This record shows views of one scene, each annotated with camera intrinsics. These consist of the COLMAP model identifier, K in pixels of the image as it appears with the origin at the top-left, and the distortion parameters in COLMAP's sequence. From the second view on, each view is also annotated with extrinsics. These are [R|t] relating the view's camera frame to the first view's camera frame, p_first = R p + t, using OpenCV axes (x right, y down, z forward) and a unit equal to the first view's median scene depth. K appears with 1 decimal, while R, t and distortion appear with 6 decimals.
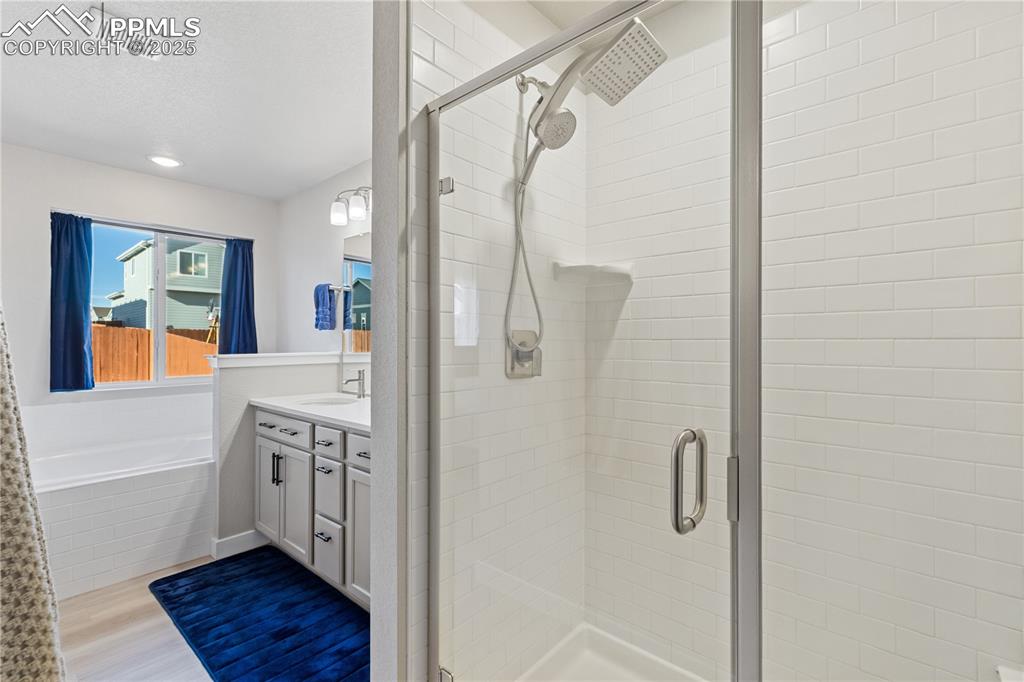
lens RADIAL K [[459.8, 0, 509.1], [0, 459.8, 343.7], [0, 0, 1]] dist [0.004944, -0.000696]
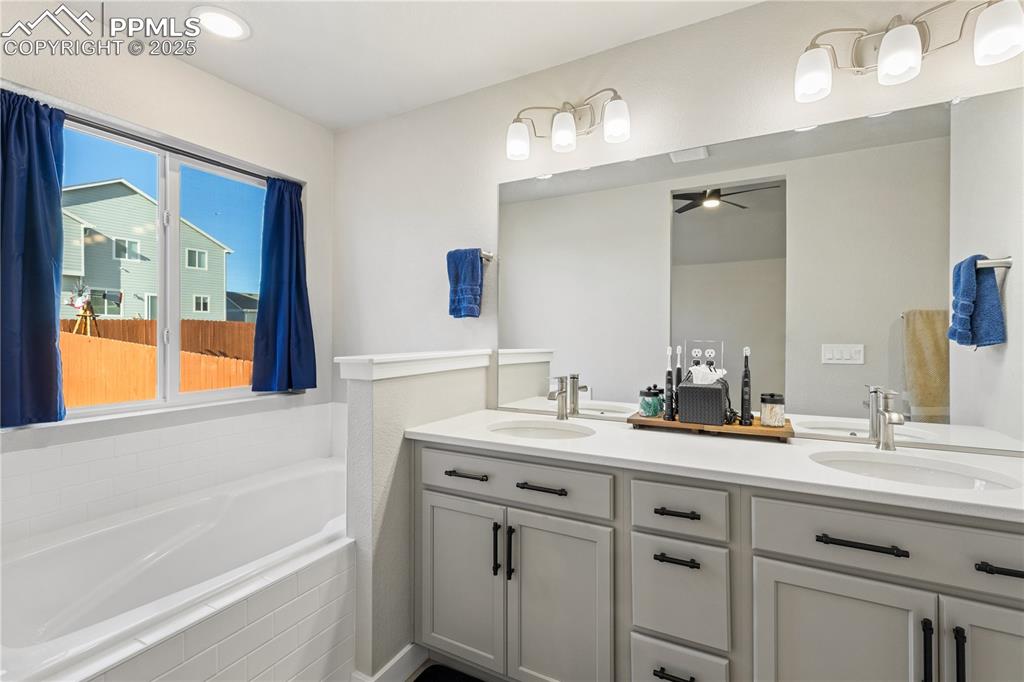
lens RADIAL K [[459.8, 0, 511.5], [0, 459.8, 338.0], [0, 0, 1]] dist [0.004944, -0.000696]
pose [[0.974809, -0.000952, 0.223041, -0.514444], [0.000558, 0.999998, 0.001832, -0.000866], [-0.223042, -0.001662, 0.974807, 0.348042]]
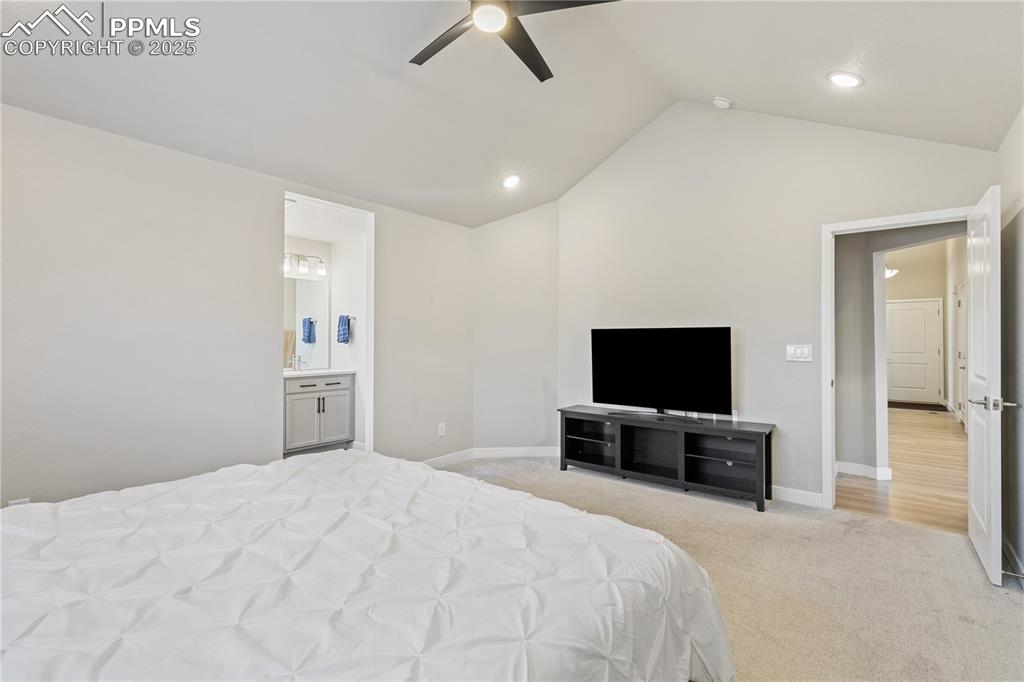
lens RADIAL K [[459.8, 0, 511.8], [0, 459.8, 341.3], [0, 0, 1]] dist [0.004944, -0.000696]
pose [[-0.012728, 0.003747, 0.999912, -1.778929], [-0.001219, 0.999992, -0.003762, 0.007377], [-0.999918, -0.001267, -0.012724, -0.055419]]
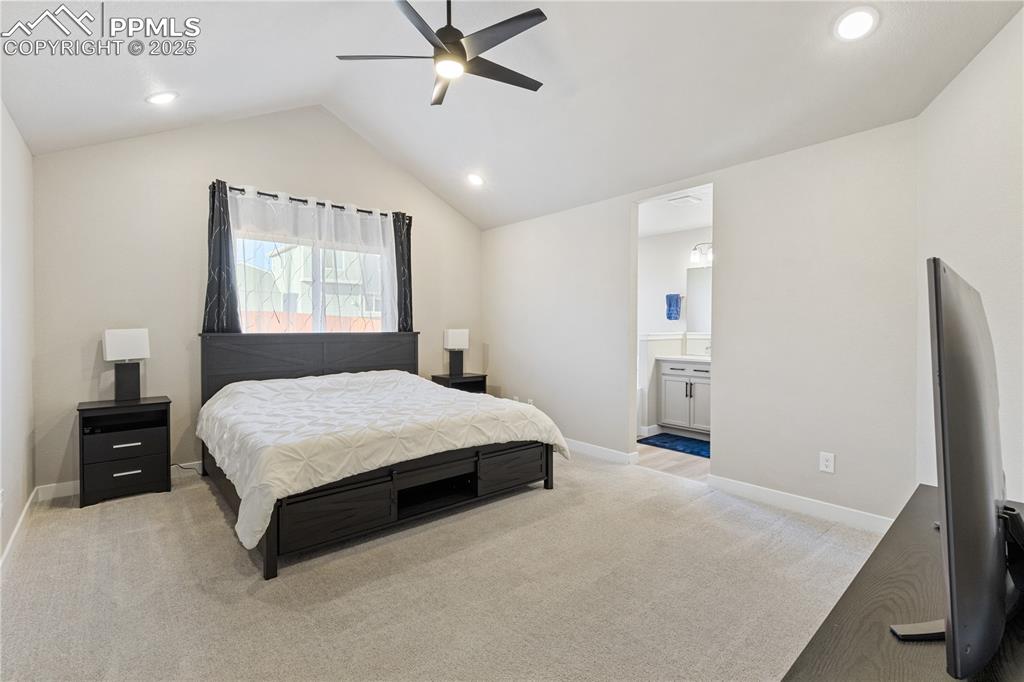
lens RADIAL K [[459.8, 0, 511.3], [0, 459.8, 335.2], [0, 0, 1]] dist [0.004944, -0.000696]
pose [[0.988252, 0.002885, -0.152804, -0.793727], [-0.001272, 0.999942, 0.010655, 0.011241], [0.152826, -0.010335, 0.988199, -0.908689]]
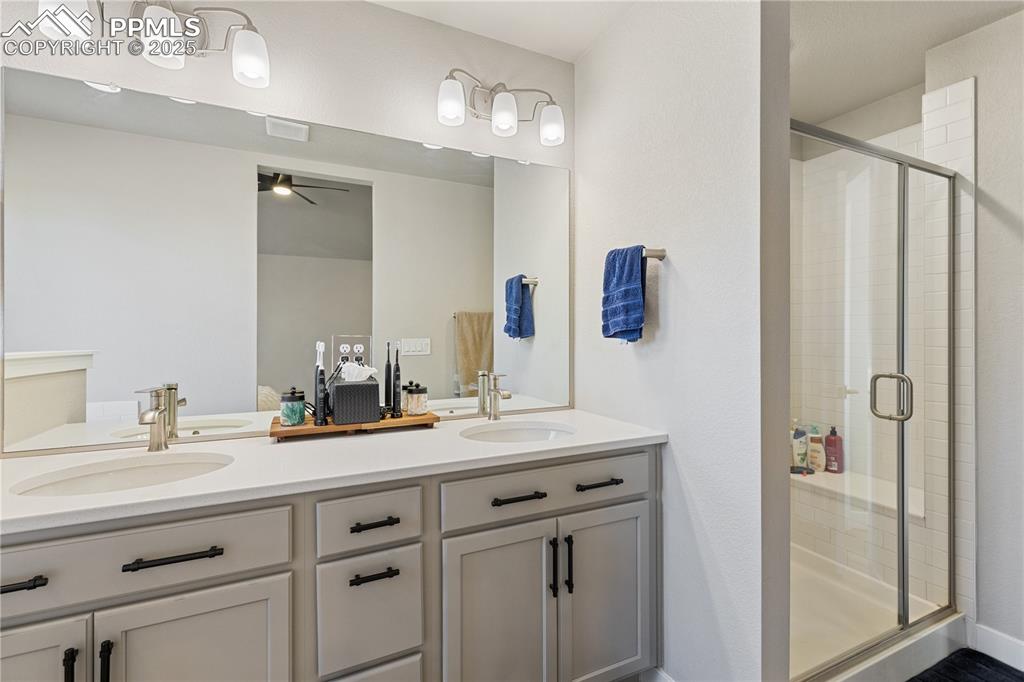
lens RADIAL K [[459.8, 0, 520.4], [0, 459.8, 334.3], [0, 0, 1]] dist [0.004944, -0.000696]
pose [[0.387793, -0.003793, 0.921739, -0.575681], [0.001488, 0.999993, 0.003489, 0.000720], [-0.921745, 0.000019, 0.387796, 0.458267]]
